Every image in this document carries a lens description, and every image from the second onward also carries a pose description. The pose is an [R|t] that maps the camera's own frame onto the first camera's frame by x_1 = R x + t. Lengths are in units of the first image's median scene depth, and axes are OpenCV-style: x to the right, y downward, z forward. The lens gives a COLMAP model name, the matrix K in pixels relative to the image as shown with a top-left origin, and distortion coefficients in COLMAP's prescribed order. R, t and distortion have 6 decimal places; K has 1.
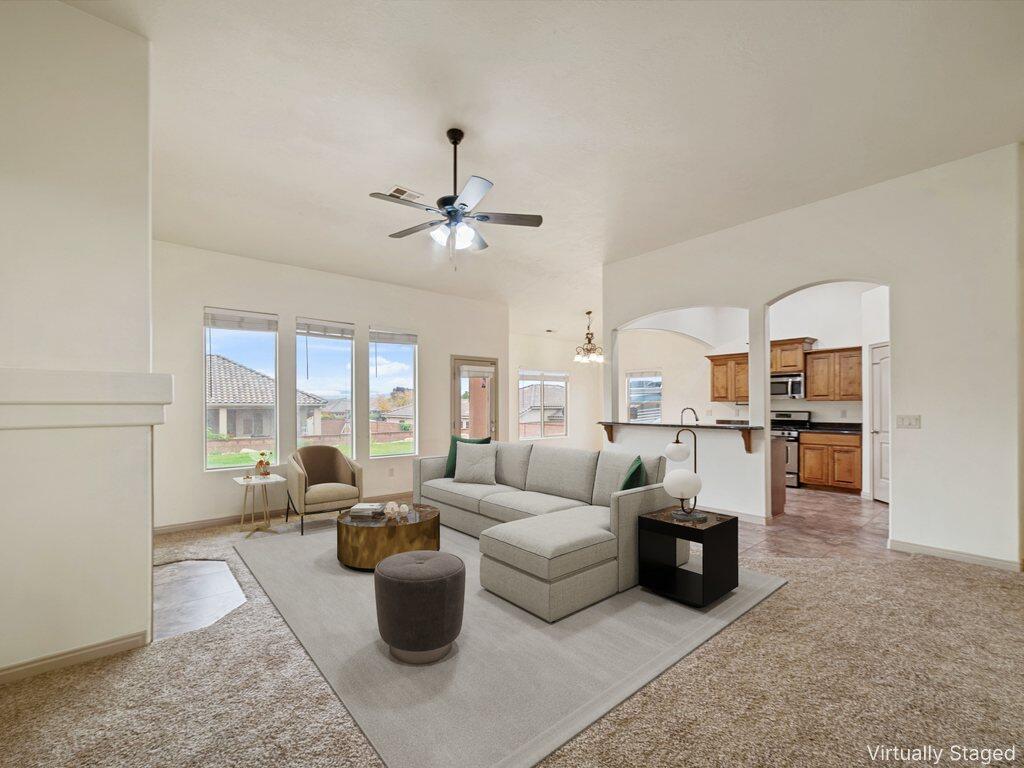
lens RADIAL K [[441.2, 0, 512.0], [0, 441.2, 384.0], [0, 0, 1]] dist [-0.000211, -0.000030]
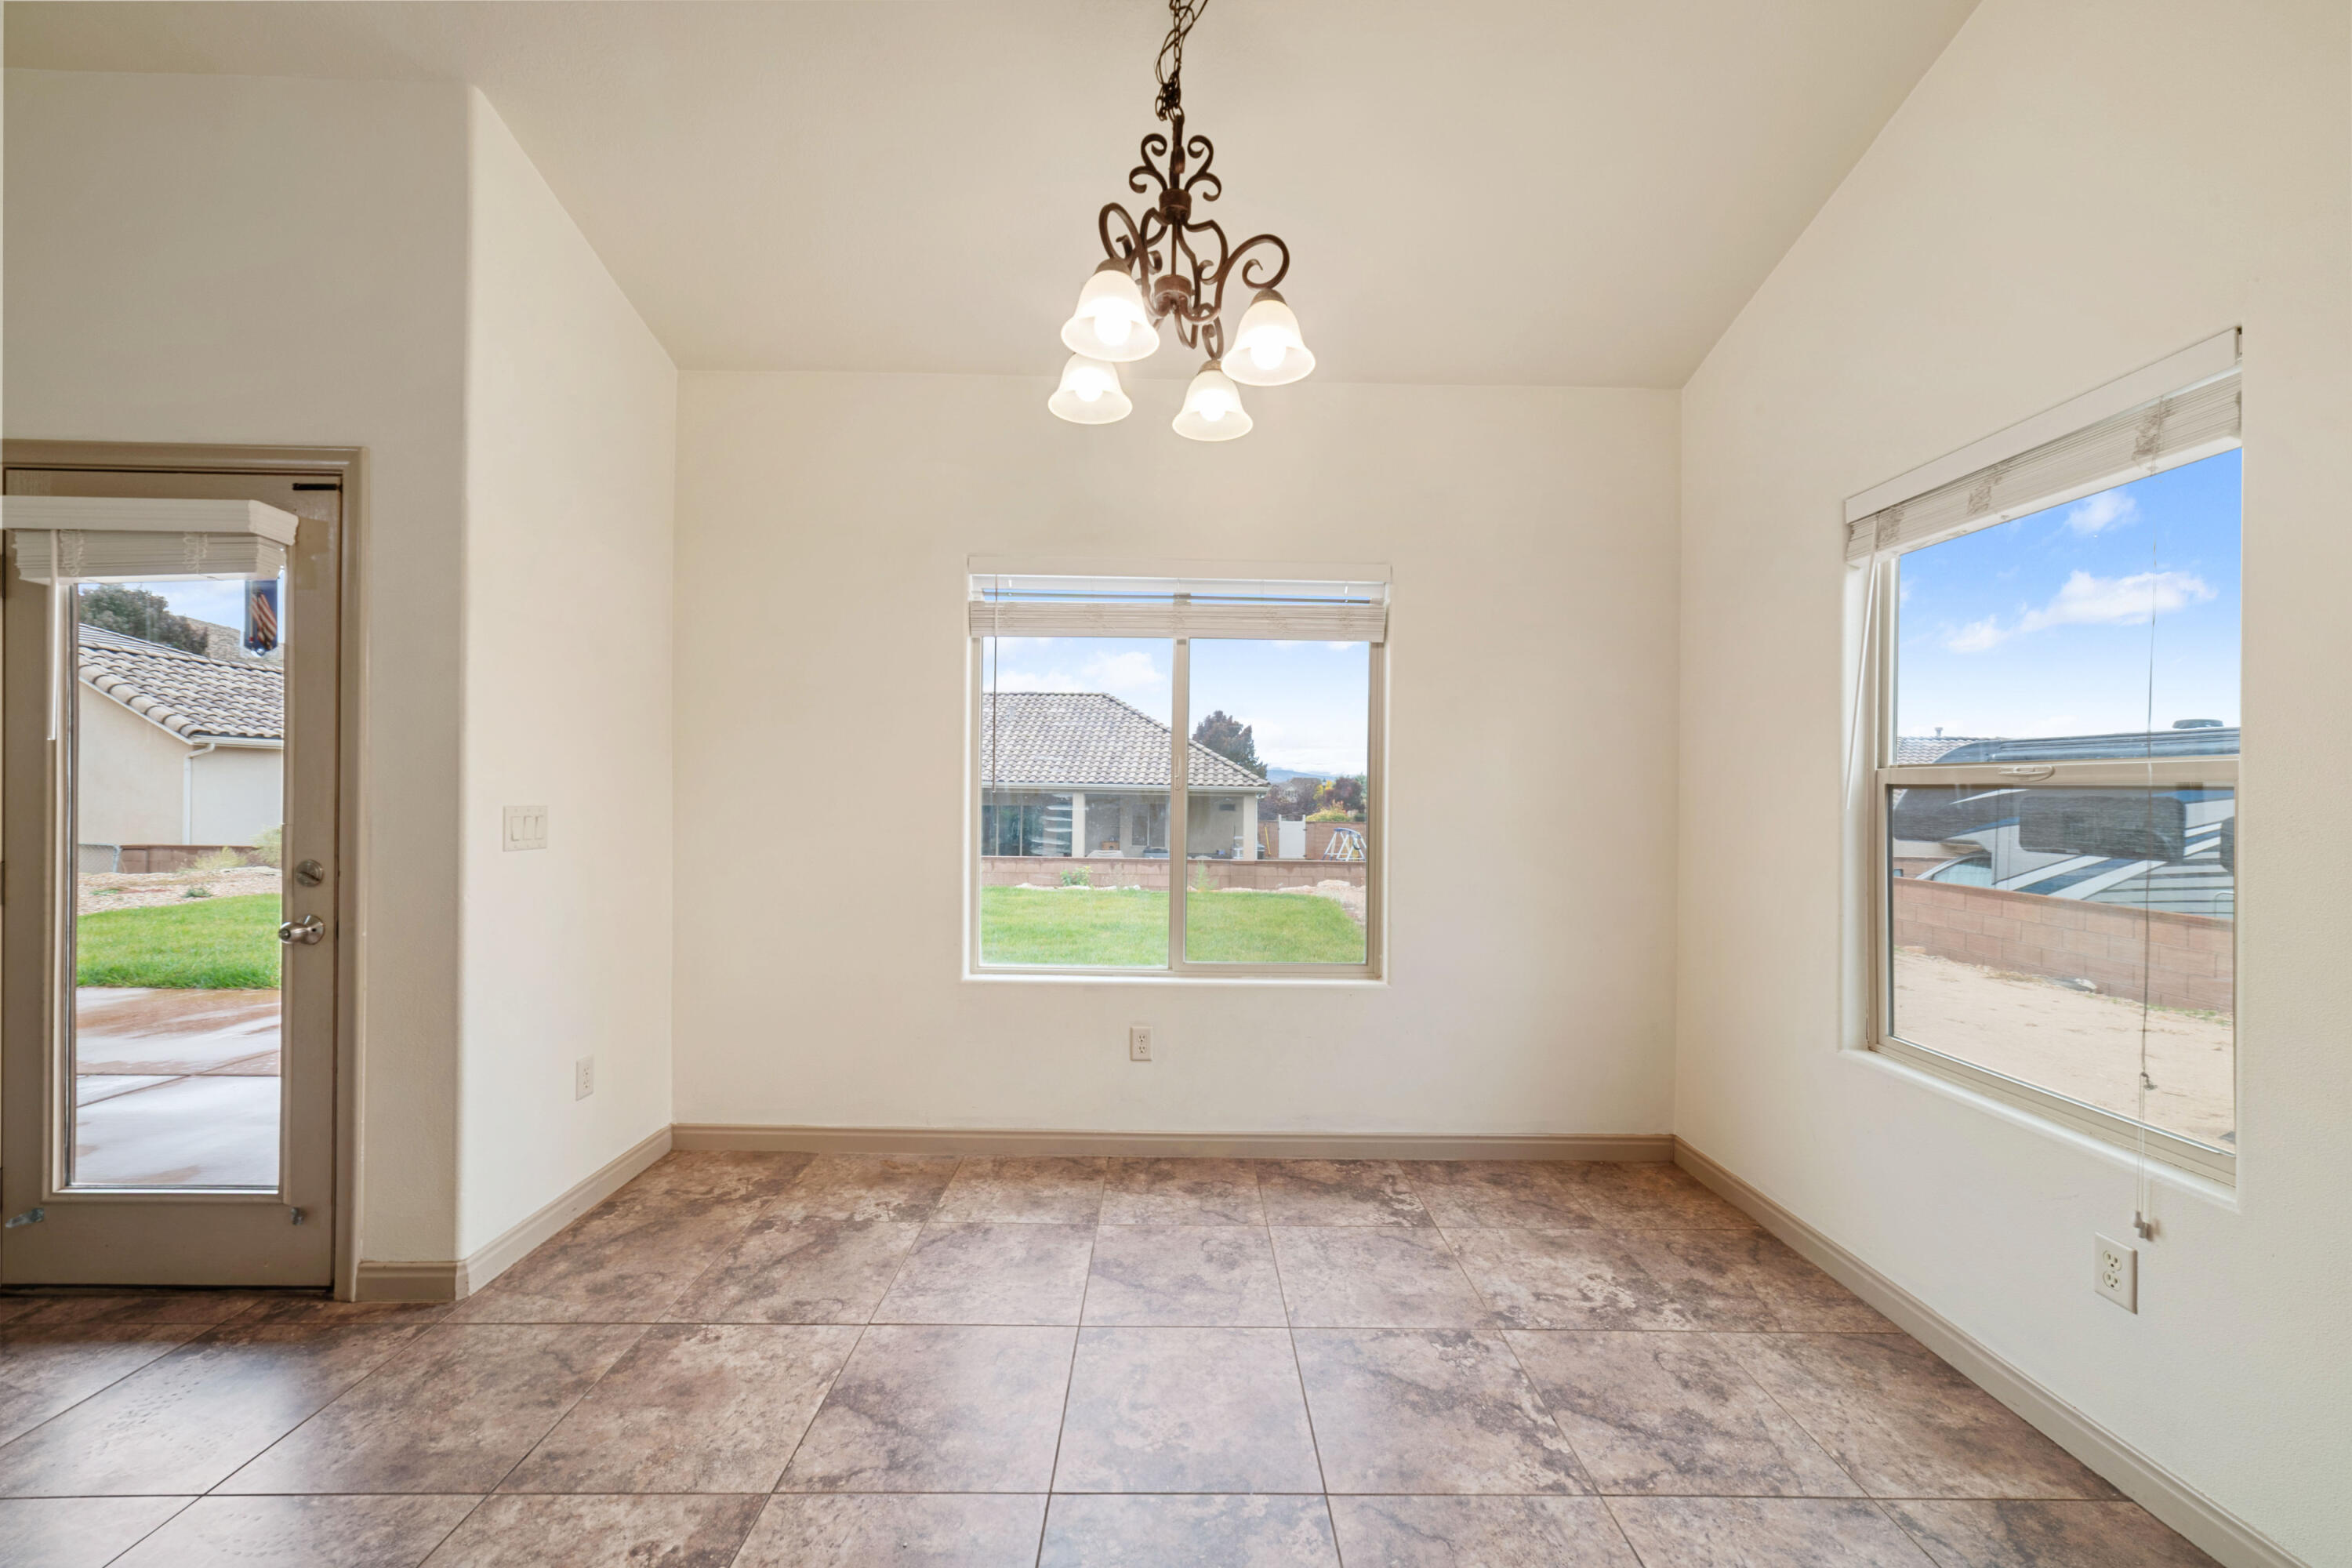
lens RADIAL K [[887.1, 0, 1183.4], [0, 887.1, 790.5], [0, 0, 1]] dist [-0.000402, 0.001425]
pose [[0.772266, 0.016034, -0.635097, 0.388256], [0.010320, 0.999233, 0.037776, 0.050413], [0.635215, -0.035728, 0.771508, 0.989030]]
